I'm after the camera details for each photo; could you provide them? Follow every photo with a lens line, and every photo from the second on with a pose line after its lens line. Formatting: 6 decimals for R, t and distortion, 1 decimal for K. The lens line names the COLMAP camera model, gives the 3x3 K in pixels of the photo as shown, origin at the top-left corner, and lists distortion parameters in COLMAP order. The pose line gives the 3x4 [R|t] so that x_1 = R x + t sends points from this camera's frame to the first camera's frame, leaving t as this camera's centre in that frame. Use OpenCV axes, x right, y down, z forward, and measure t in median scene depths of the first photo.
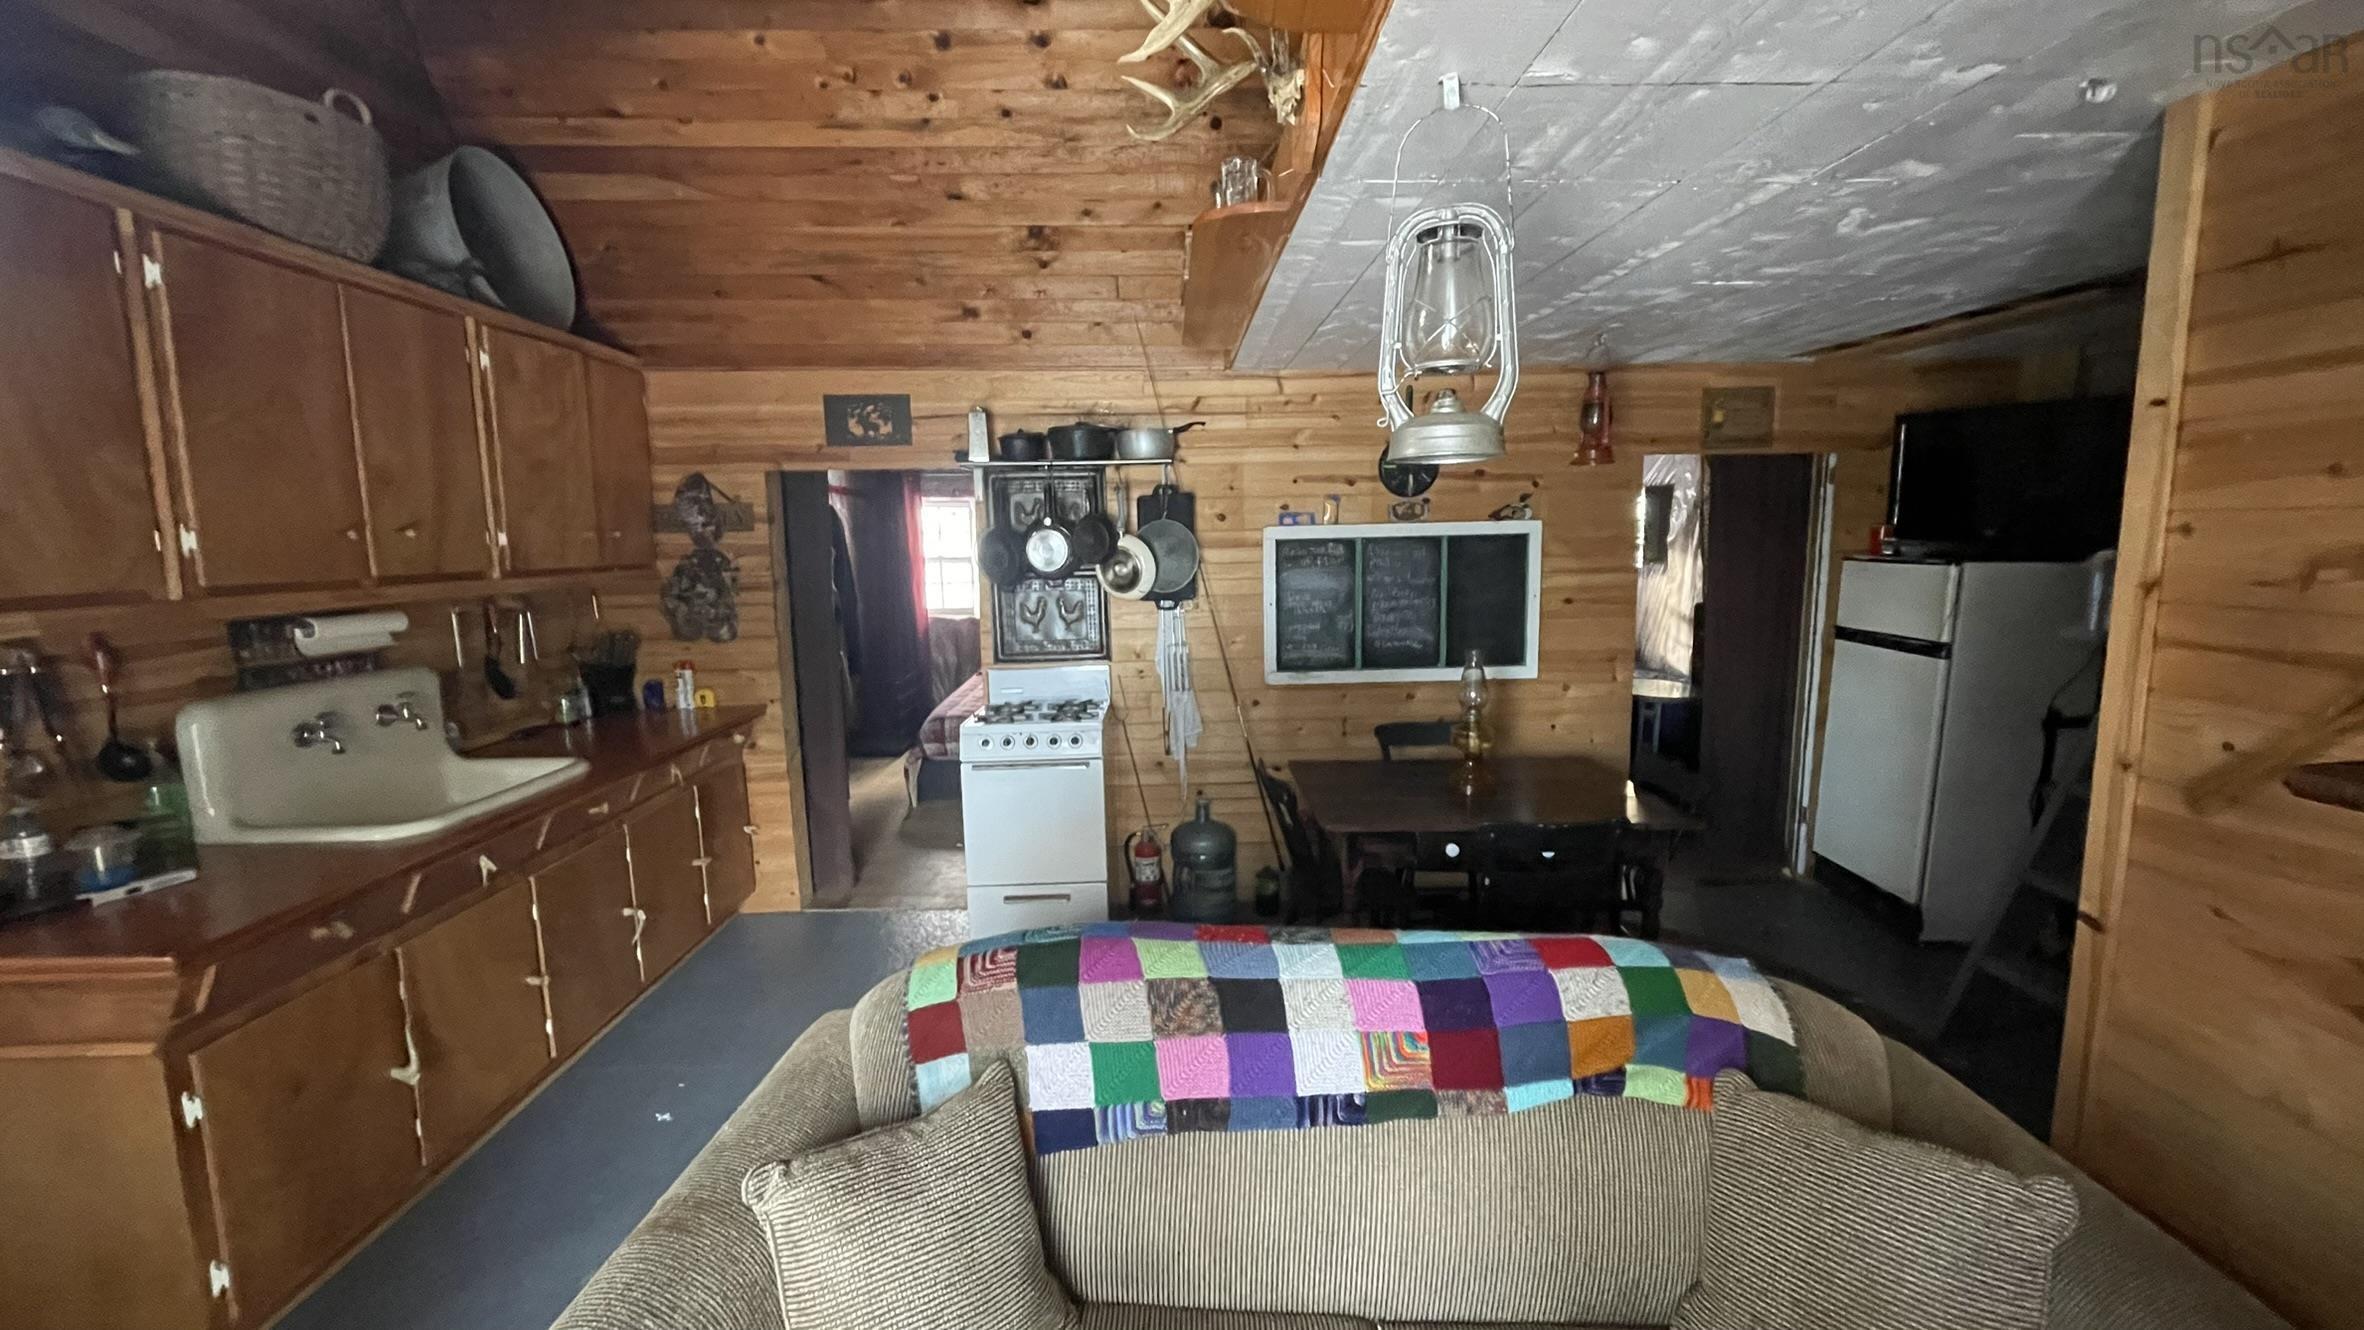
lens RADIAL K [[956.8, 0, 1185.3], [0, 956.8, 661.2], [0, 0, 1]] dist [-0.001893, 0.000304]
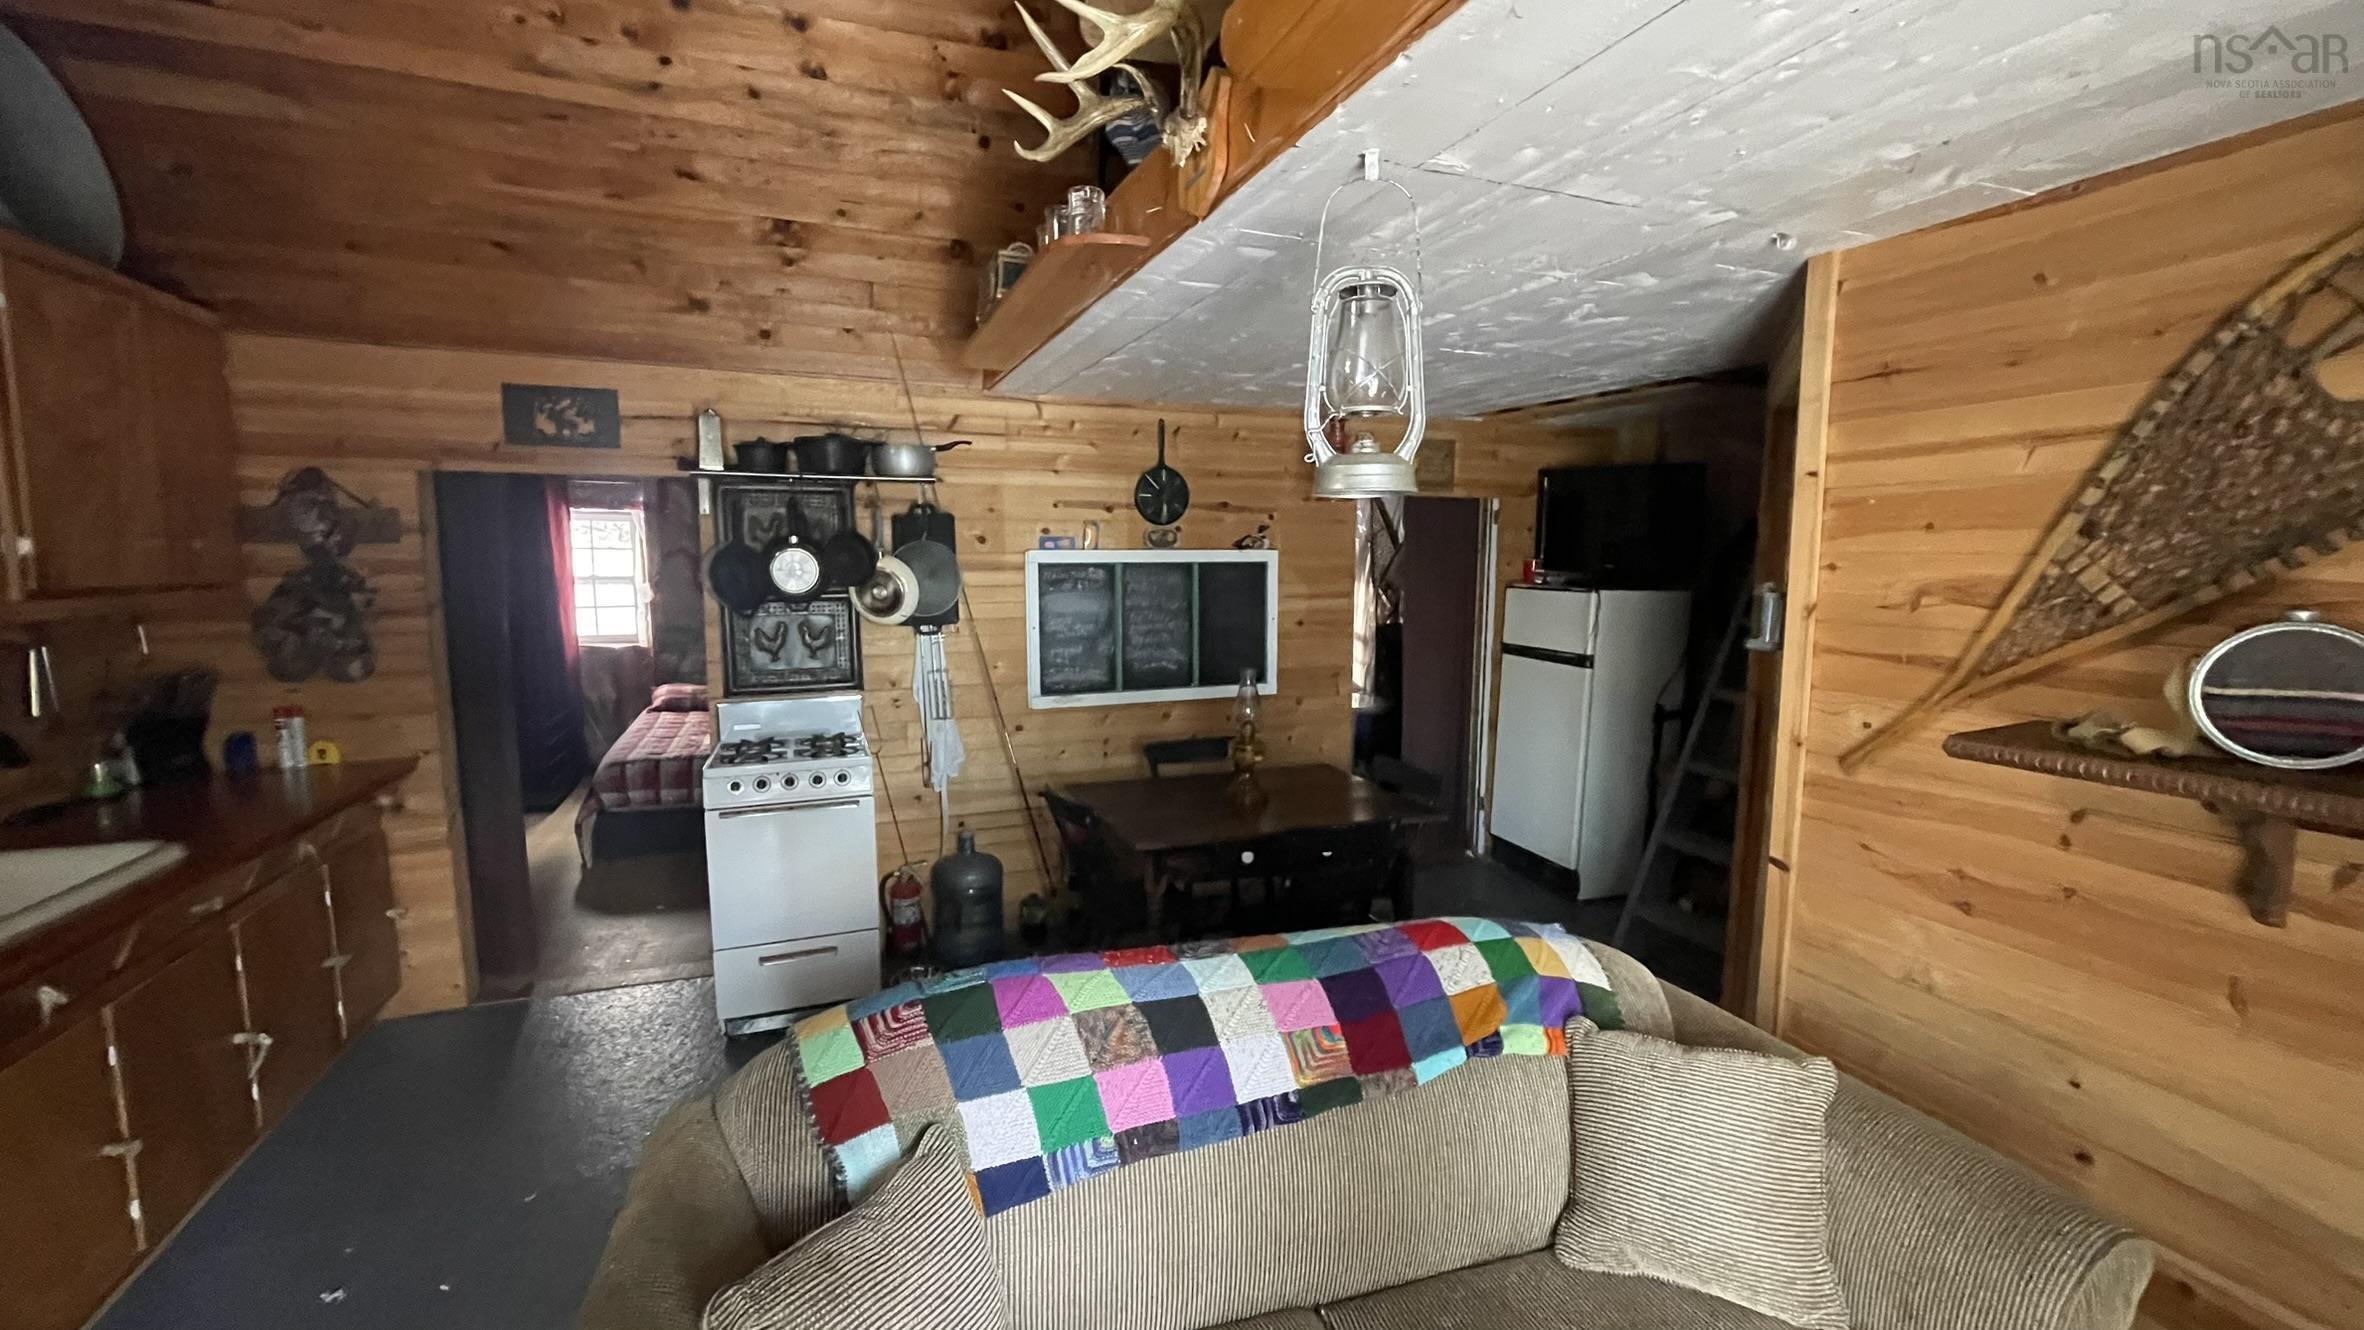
lens RADIAL K [[956.8, 0, 1185.3], [0, 956.8, 661.2], [0, 0, 1]] dist [-0.001893, 0.000304]
pose [[0.939003, -0.019491, 0.343356, -0.109902], [0.028088, 0.999404, -0.020082, -0.001091], [-0.342759, 0.028501, 0.938991, 0.015893]]
